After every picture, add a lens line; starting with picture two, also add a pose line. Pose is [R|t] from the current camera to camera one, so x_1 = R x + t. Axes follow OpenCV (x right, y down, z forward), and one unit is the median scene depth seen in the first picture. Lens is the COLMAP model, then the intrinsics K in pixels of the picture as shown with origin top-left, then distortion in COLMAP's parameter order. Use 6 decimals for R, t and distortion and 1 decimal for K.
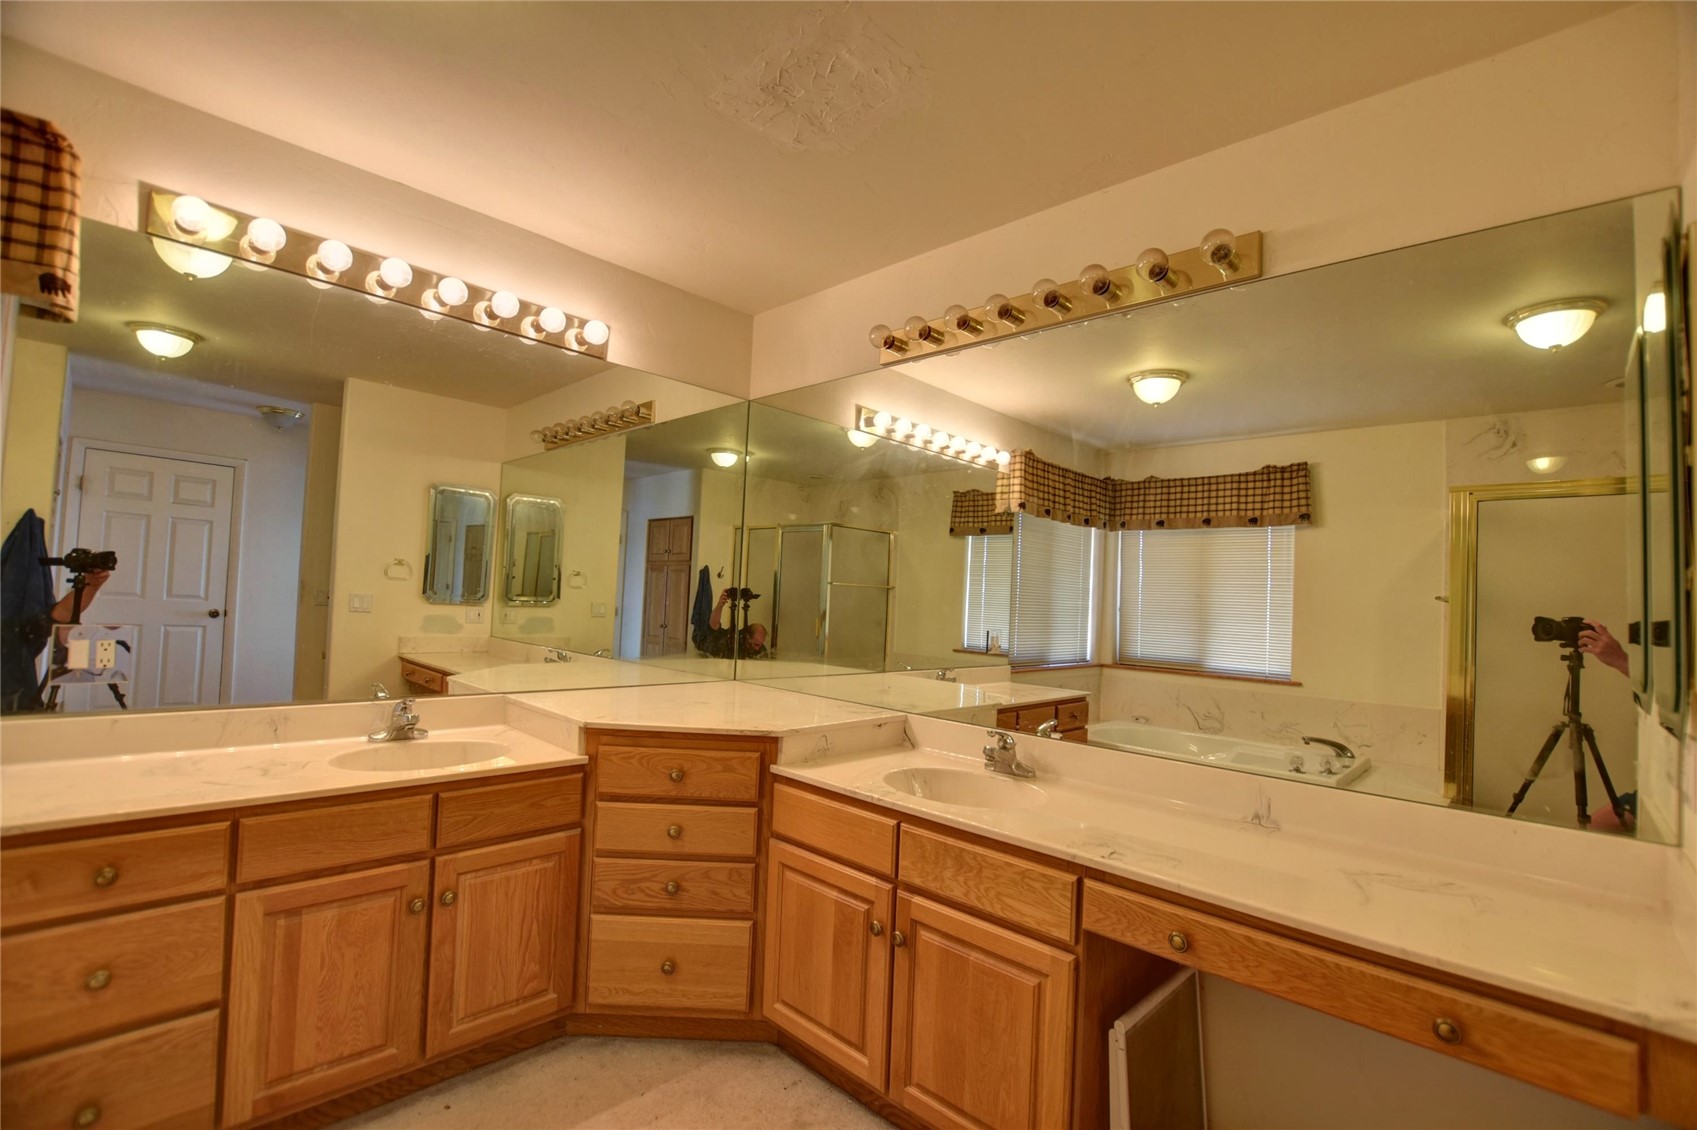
lens RADIAL K [[748.0, 0, 844.3], [0, 748.0, 568.9], [0, 0, 1]] dist [-0.032246, 0.004847]
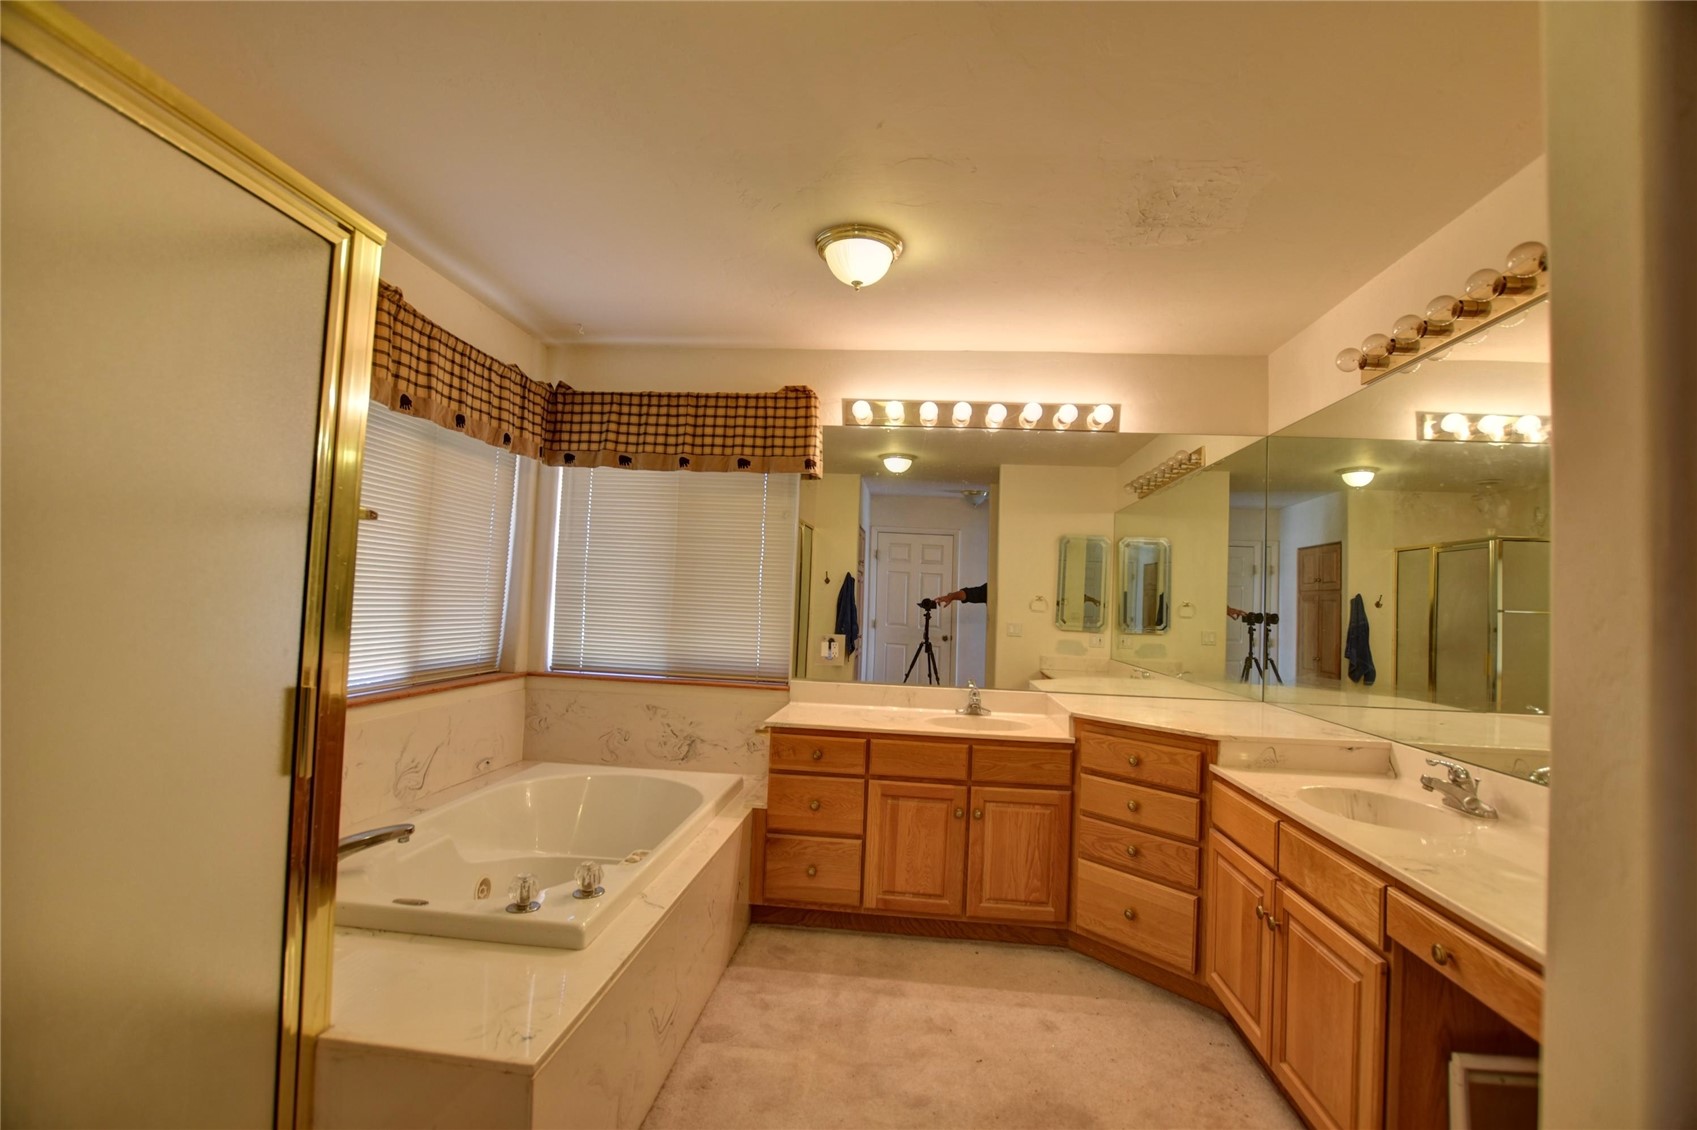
lens RADIAL K [[748.0, 0, 854.2], [0, 748.0, 570.5], [0, 0, 1]] dist [-0.032246, 0.004847]
pose [[0.623212, -0.052952, -0.780259, 0.482459], [0.018009, 0.998412, -0.053373, 0.013525], [0.781846, 0.019211, 0.623176, -0.161970]]
